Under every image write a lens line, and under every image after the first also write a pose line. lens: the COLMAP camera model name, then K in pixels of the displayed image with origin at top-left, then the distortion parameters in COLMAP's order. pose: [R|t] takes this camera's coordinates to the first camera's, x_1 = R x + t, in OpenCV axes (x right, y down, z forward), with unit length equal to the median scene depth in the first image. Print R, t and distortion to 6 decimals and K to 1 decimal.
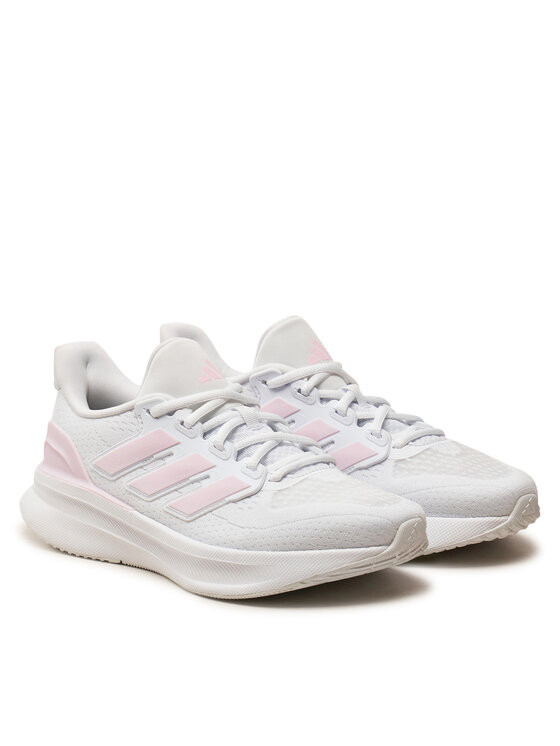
lens RADIAL K [[2148.5, 0, 280.0], [0, 2148.5, 373.0], [0, 0, 1]] dist [-0.103149, -0.197028]
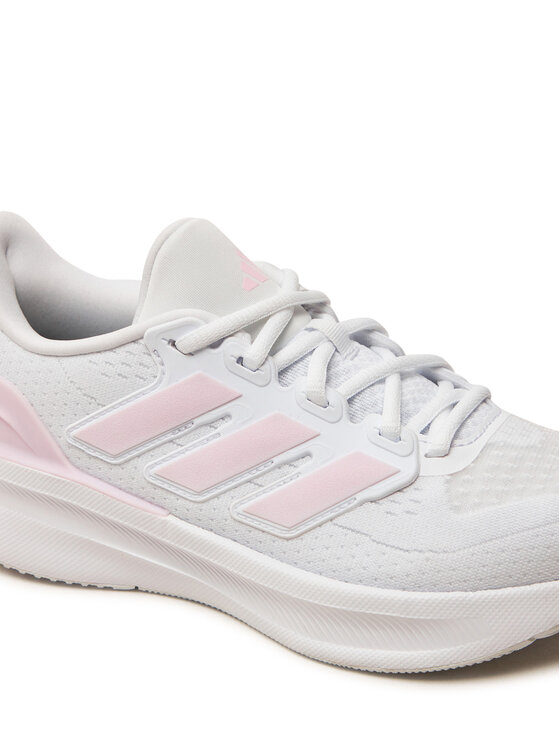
lens RADIAL K [[1536.0, 0, 280.0], [0, 1536.0, 373.0], [0, 0, 1]] dist [-0.190918, 0.030208]
pose [[0.952912, -0.125516, 0.276050, -0.149307], [0.066544, 0.974682, 0.213465, -0.060564], [-0.295855, -0.185044, 0.937139, 0.610244]]
